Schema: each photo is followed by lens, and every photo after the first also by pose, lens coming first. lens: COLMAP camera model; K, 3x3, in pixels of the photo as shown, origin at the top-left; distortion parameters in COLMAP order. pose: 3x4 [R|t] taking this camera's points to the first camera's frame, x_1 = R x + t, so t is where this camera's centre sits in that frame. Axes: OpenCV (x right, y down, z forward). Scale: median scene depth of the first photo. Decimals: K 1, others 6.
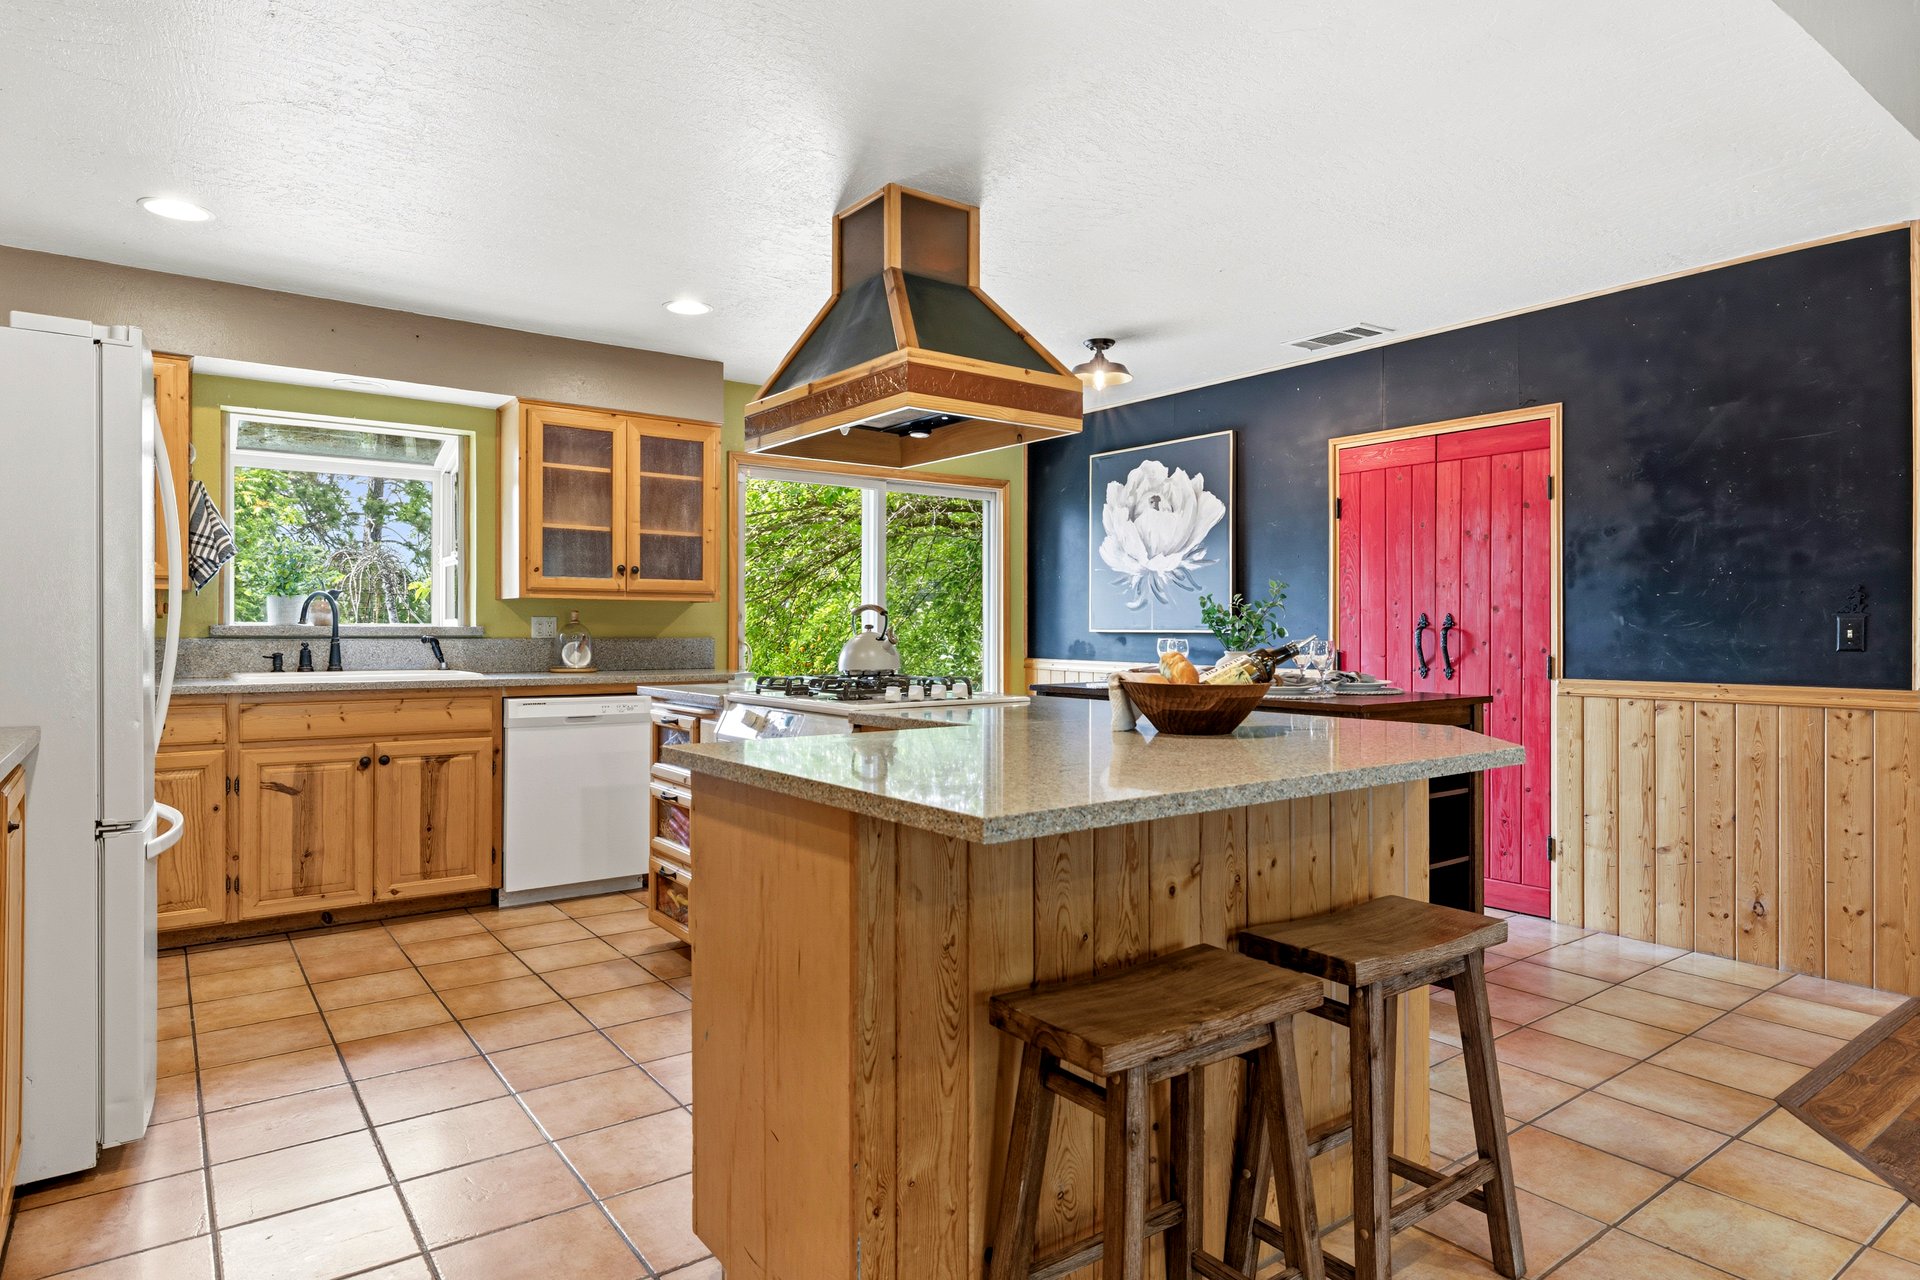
lens RADIAL K [[1097.3, 0, 957.0], [0, 1097.3, 630.6], [0, 0, 1]] dist [0.000957, 0.000079]
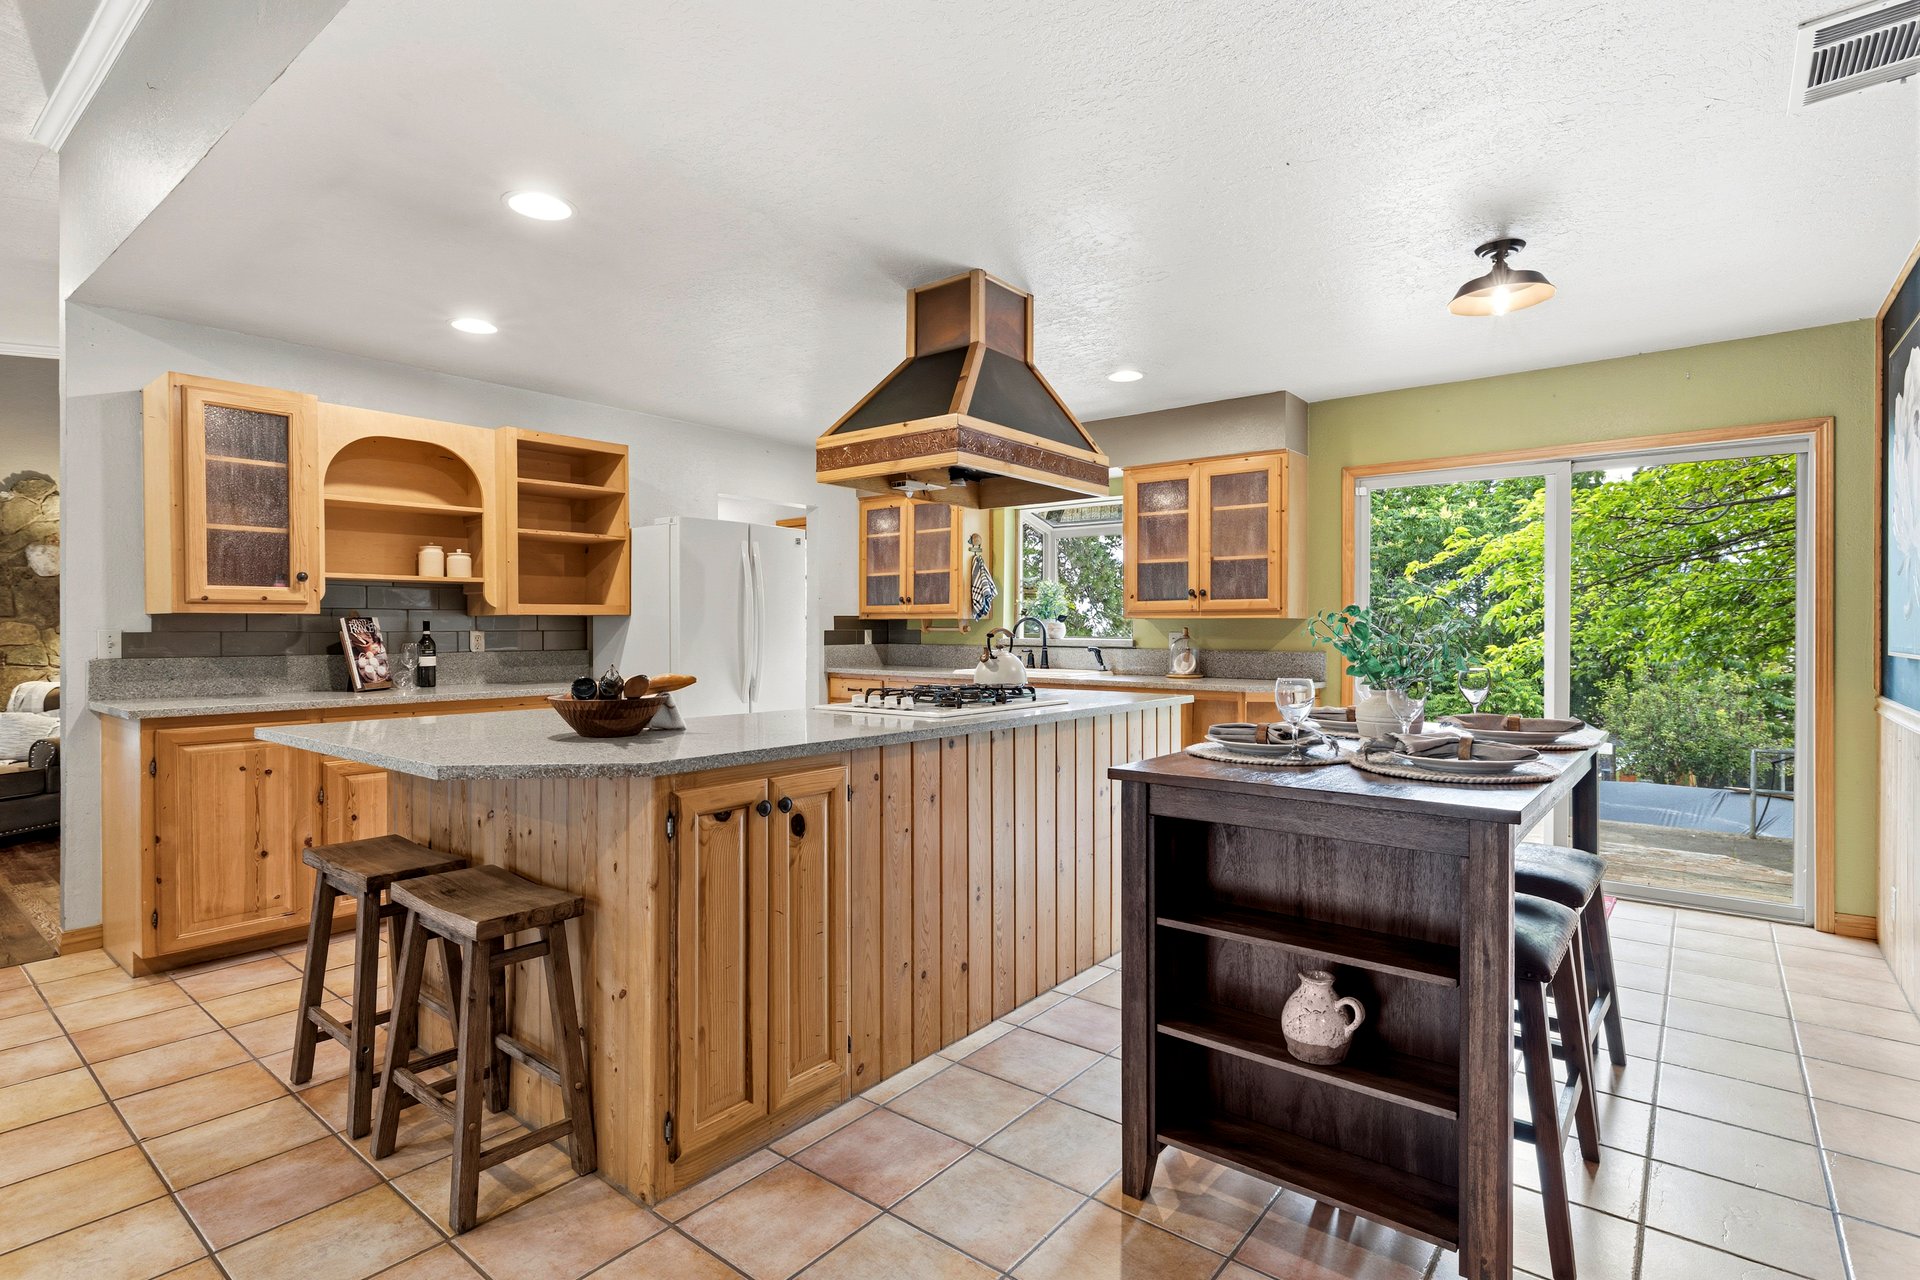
lens RADIAL K [[932.8, 0, 960.6], [0, 932.8, 635.9], [0, 0, 1]] dist [-0.002031, -0.000109]
pose [[0.274586, 0.004623, -0.961552, 0.525780], [-0.012488, 0.999921, 0.001241, -0.006561], [0.961482, 0.011667, 0.274622, 0.430908]]
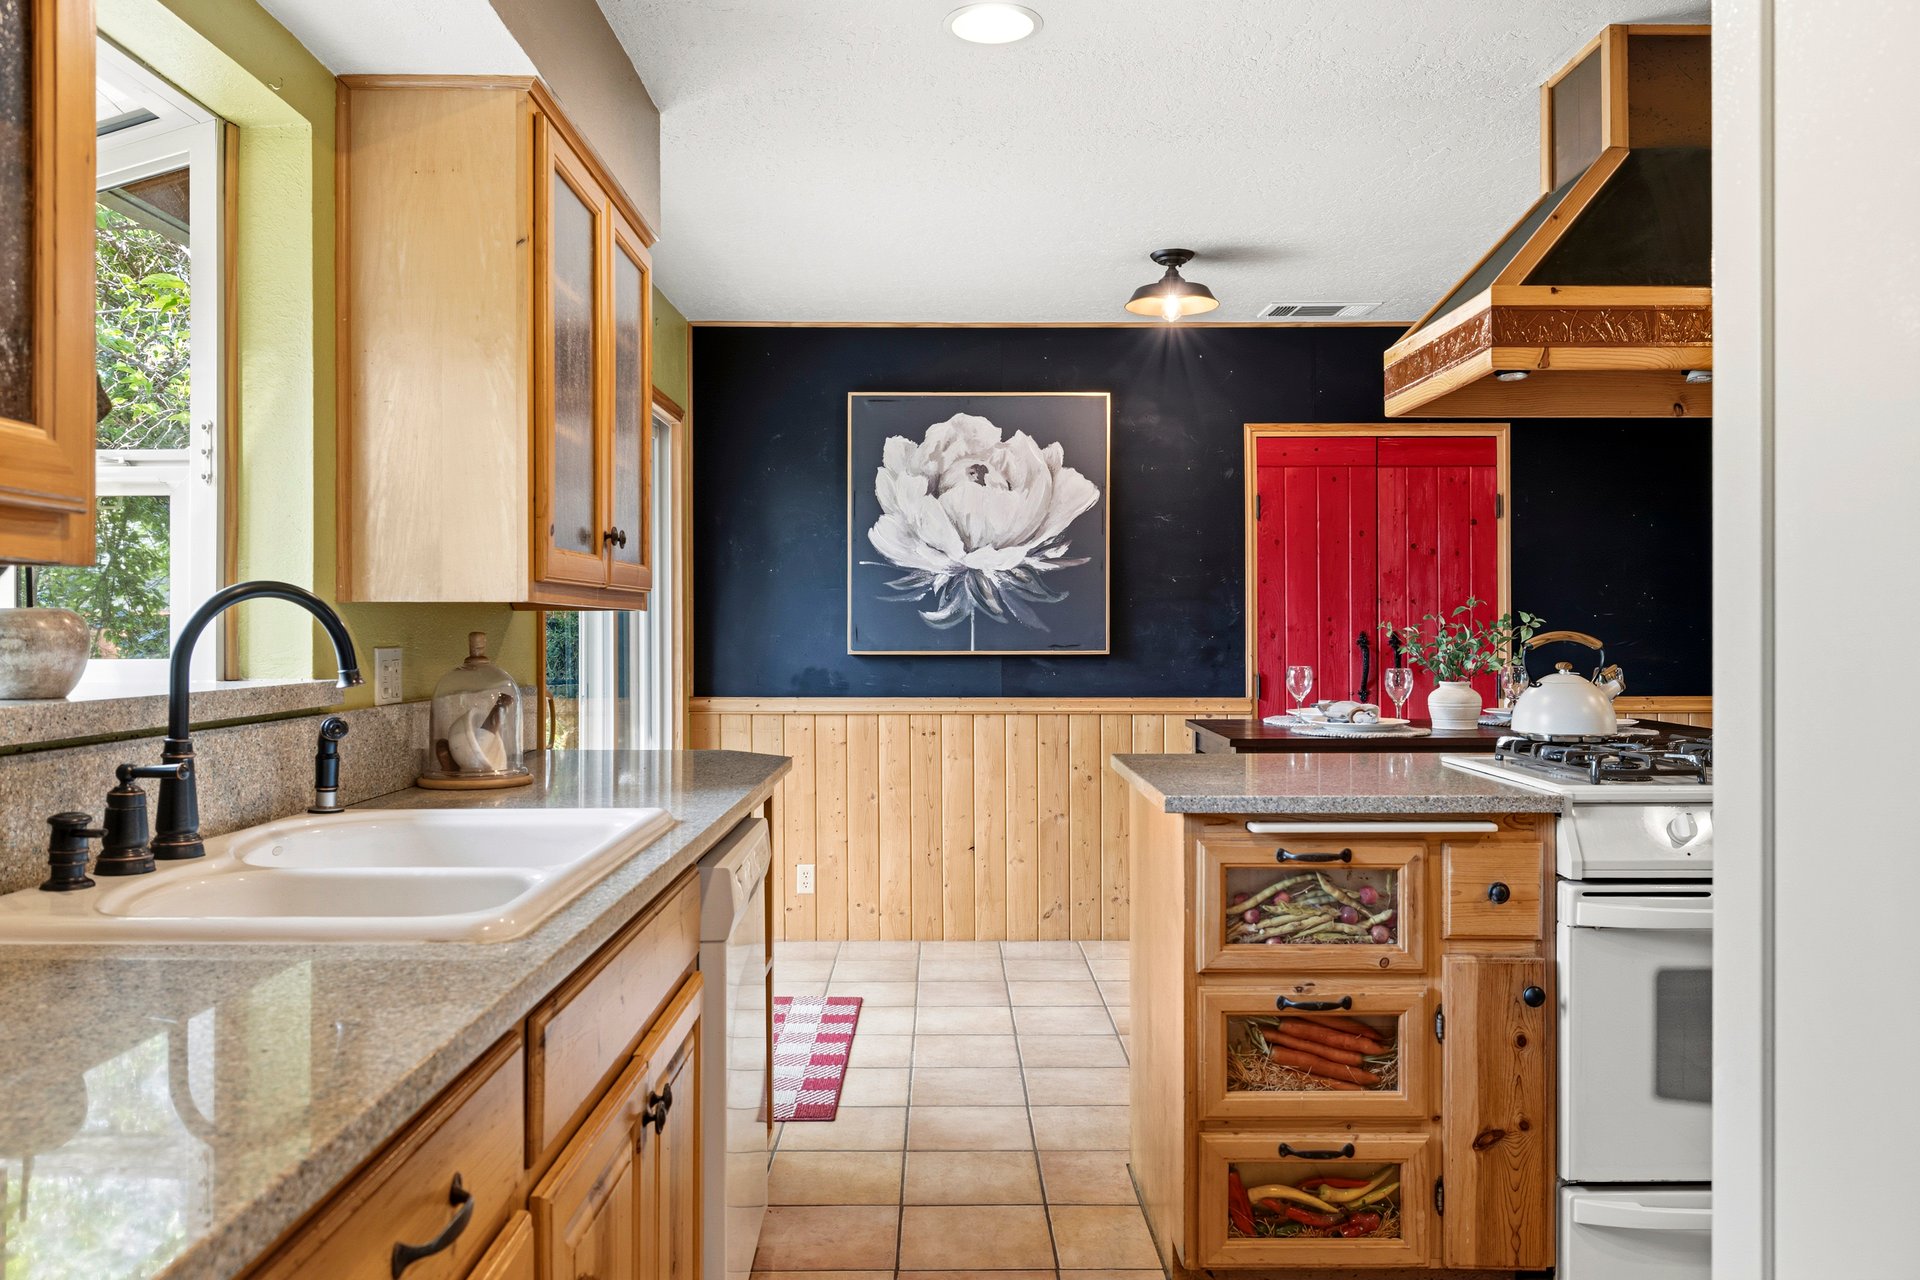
lens RADIAL K [[1428.1, 0, 960.0], [0, 1428.1, 634.3], [0, 0, 1]] dist [0.011372, 0.004652]
pose [[0.578523, 0.000718, 0.815666, -0.616463], [0.004437, 0.999982, -0.004027, -0.008334], [-0.815654, 0.005949, 0.578509, 0.489402]]
